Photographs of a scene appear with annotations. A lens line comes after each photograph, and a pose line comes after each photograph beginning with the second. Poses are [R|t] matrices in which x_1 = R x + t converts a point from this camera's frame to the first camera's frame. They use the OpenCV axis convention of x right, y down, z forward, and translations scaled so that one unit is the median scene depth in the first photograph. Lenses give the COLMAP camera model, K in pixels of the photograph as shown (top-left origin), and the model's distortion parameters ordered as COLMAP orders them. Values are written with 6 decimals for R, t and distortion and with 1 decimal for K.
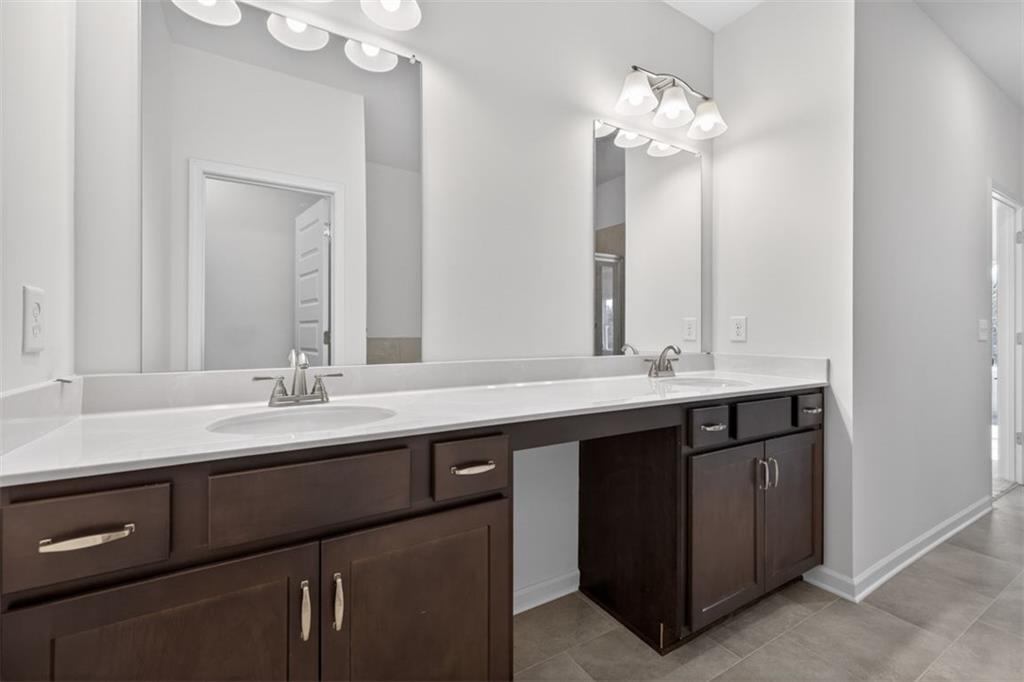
lens RADIAL K [[427.1, 0, 510.5], [0, 427.1, 329.6], [0, 0, 1]] dist [0.001444, 0.000166]
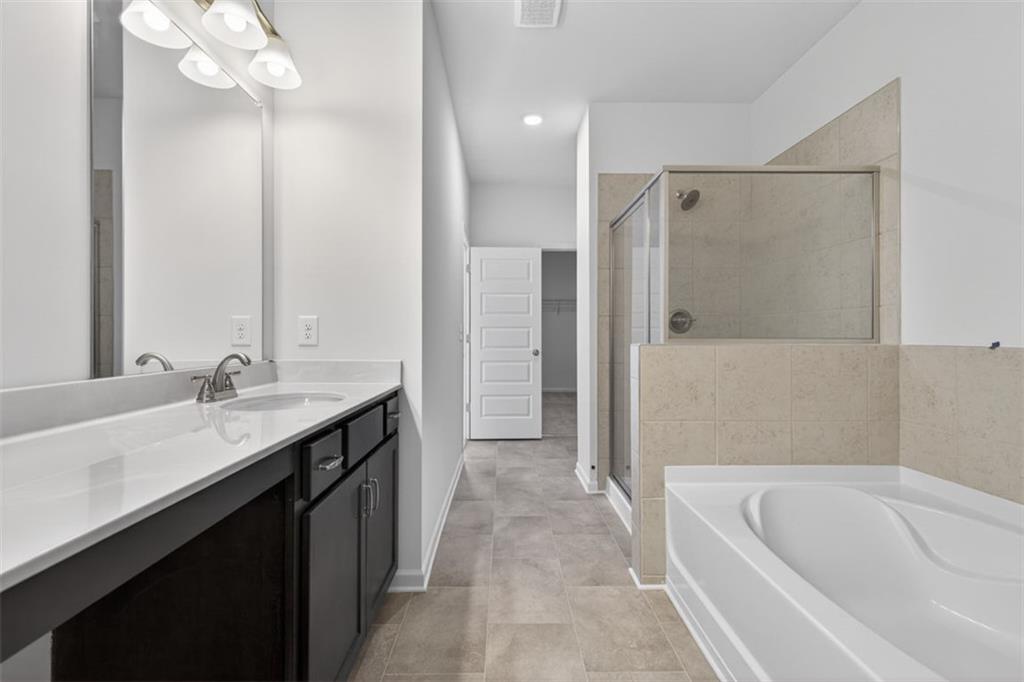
lens RADIAL K [[436.0, 0, 508.8], [0, 436.0, 334.3], [0, 0, 1]] dist [0.012411, 0.000137]
pose [[0.504825, 0.001199, 0.863221, -0.018603], [-0.003711, 0.999993, 0.000782, 0.003668], [-0.863214, -0.003598, 0.504826, 0.251623]]
